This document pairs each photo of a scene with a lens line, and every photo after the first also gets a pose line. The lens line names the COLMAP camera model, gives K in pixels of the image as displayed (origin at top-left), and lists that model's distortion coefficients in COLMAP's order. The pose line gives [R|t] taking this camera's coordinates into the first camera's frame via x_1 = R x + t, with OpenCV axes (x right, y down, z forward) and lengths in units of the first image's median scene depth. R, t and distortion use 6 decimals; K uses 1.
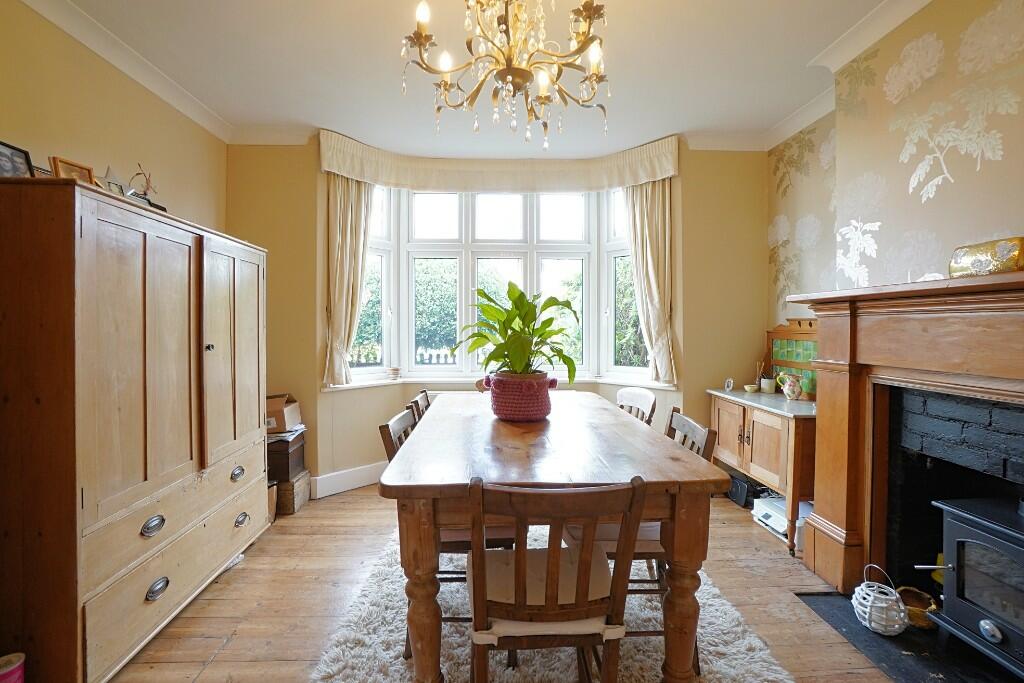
lens RADIAL K [[453.7, 0, 506.0], [0, 453.7, 330.3], [0, 0, 1]] dist [-0.062923, 0.021720]
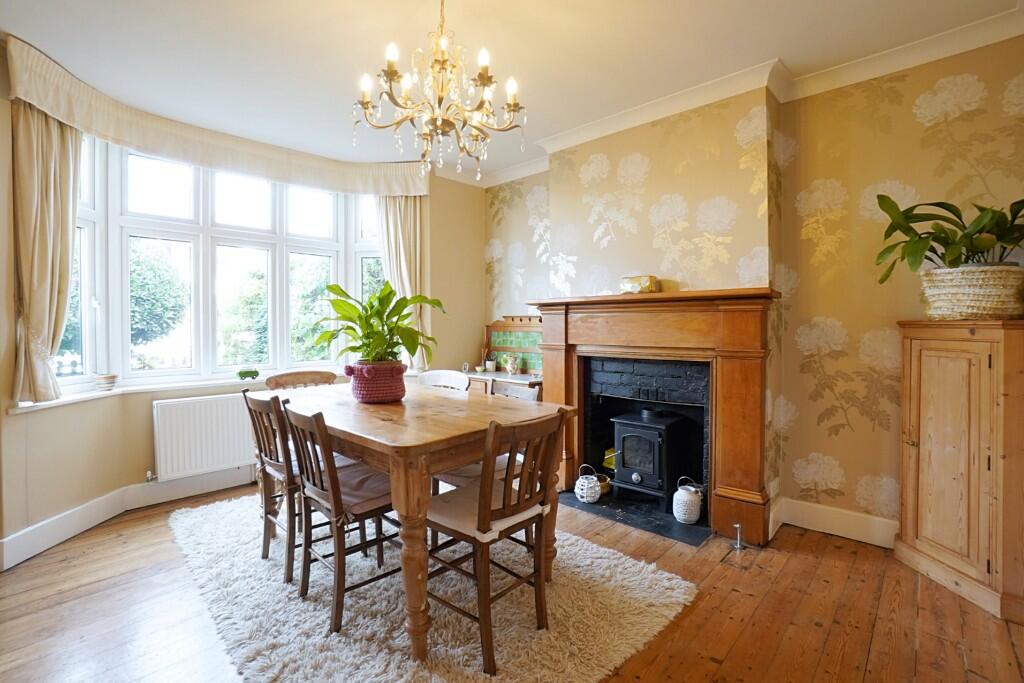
lens RADIAL K [[460.7, 0, 512.1], [0, 460.7, 326.7], [0, 0, 1]] dist [-0.064186, 0.022087]
pose [[0.716621, -0.006258, 0.697435, -0.381318], [0.008350, 0.999965, 0.000393, 0.007710], [-0.697413, 0.005542, 0.716648, -0.039201]]
